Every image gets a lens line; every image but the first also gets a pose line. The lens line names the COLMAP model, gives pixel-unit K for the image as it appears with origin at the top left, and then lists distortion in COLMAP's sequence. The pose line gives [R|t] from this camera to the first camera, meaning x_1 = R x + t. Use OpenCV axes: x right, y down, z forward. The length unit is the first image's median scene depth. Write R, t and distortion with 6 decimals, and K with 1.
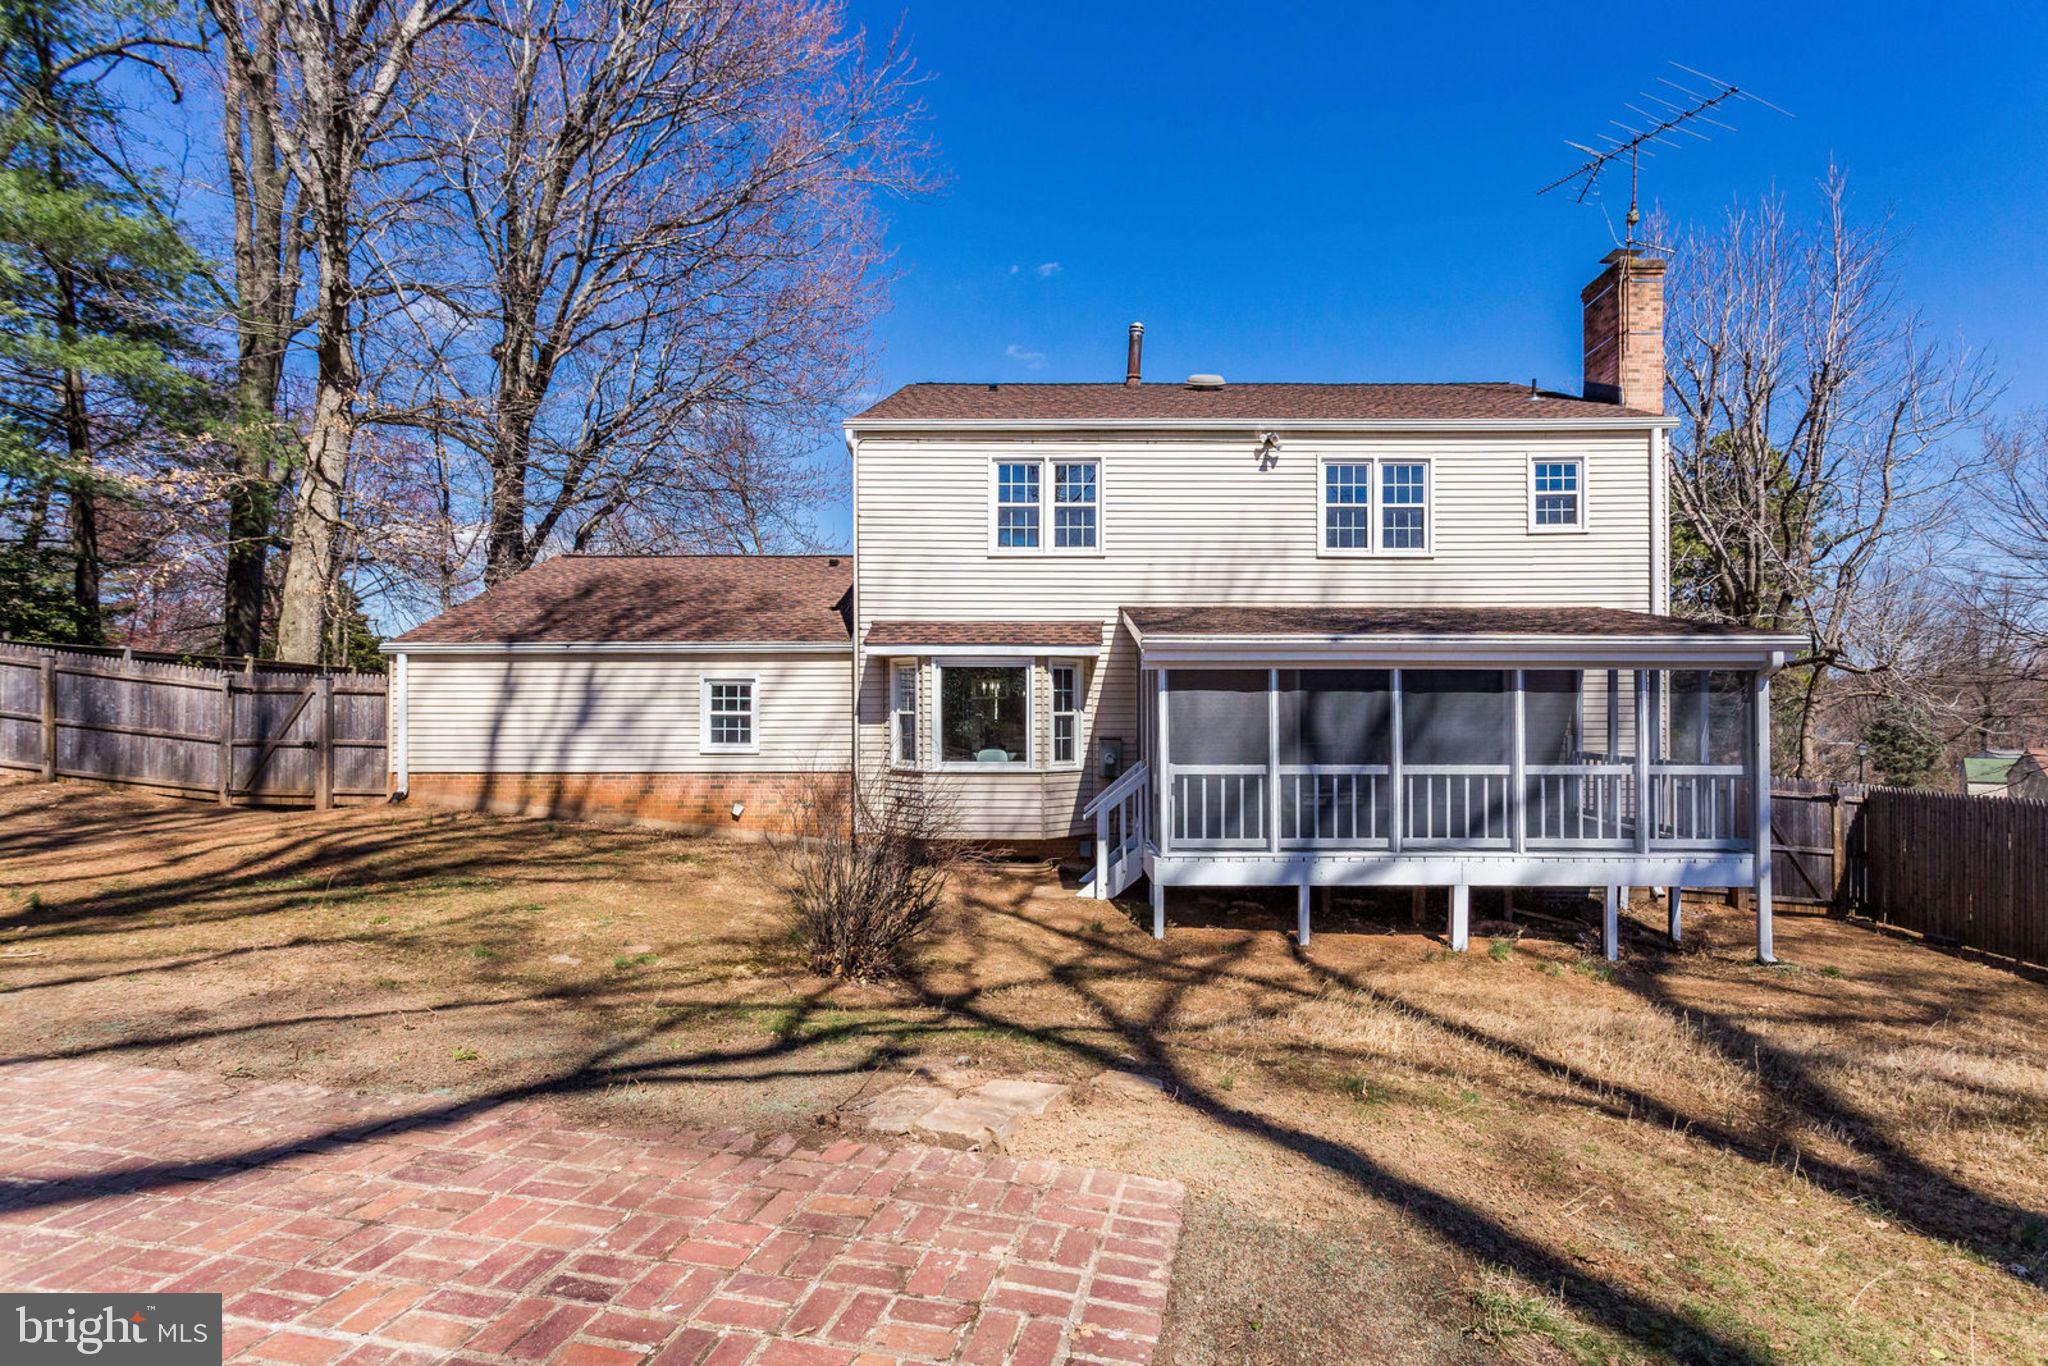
lens RADIAL K [[995.4, 0, 1023.9], [0, 995.4, 696.3], [0, 0, 1]] dist [-0.002424, 0.006541]
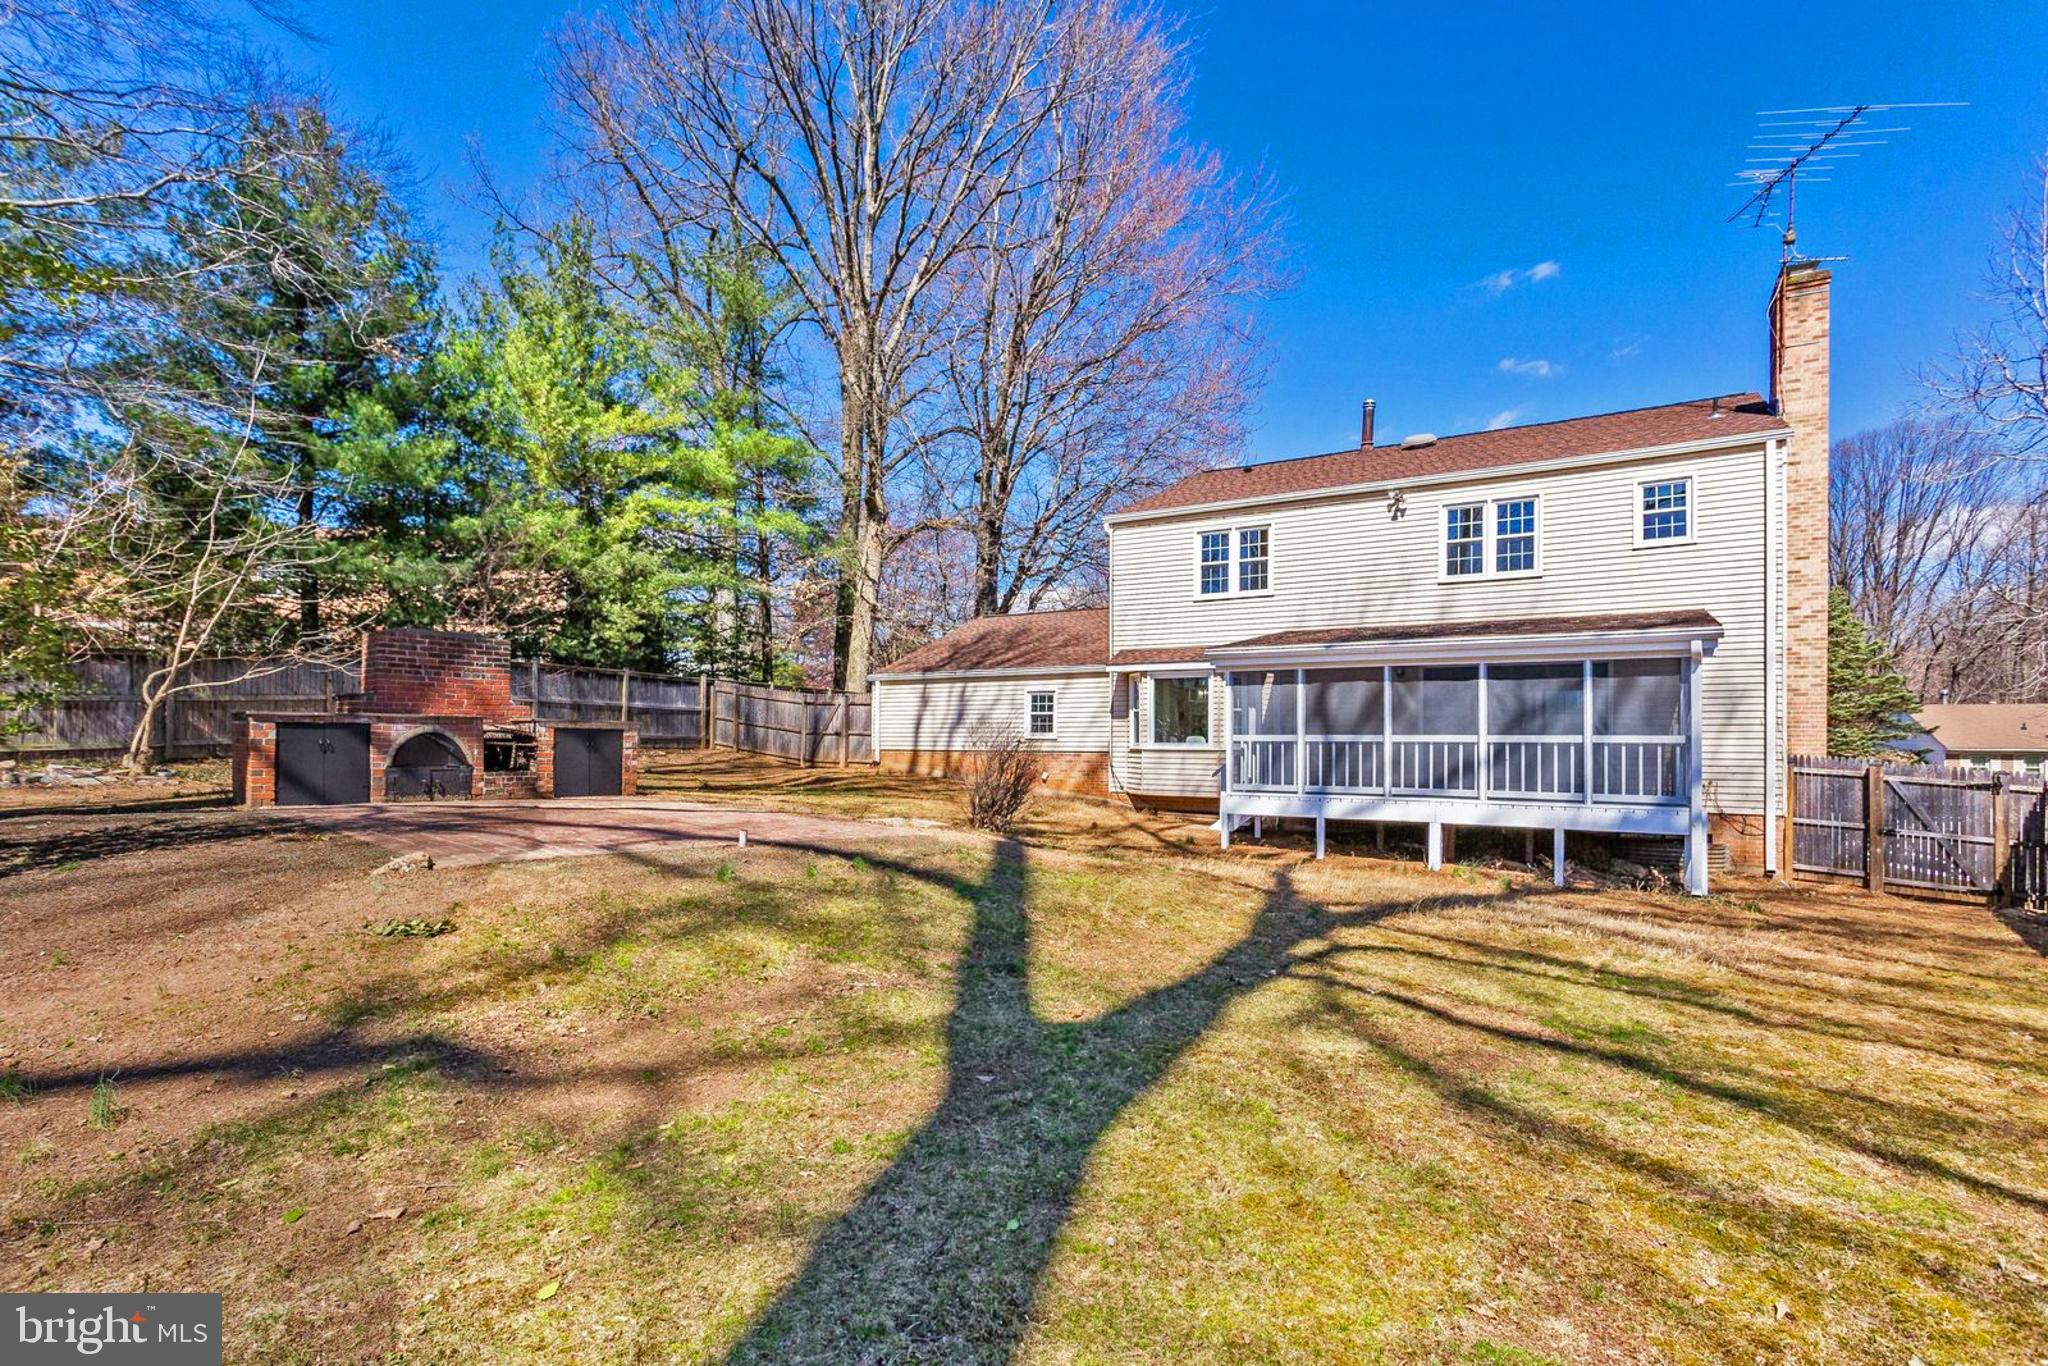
lens RADIAL K [[1004.5, 0, 1023.0], [0, 1004.5, 729.6], [0, 0, 1]] dist [0.000760, 0.000382]
pose [[0.850687, -0.002034, -0.525668, 0.514624], [-0.003015, 0.999957, -0.008748, 0.057160], [0.525664, 0.009027, 0.850645, -0.354480]]
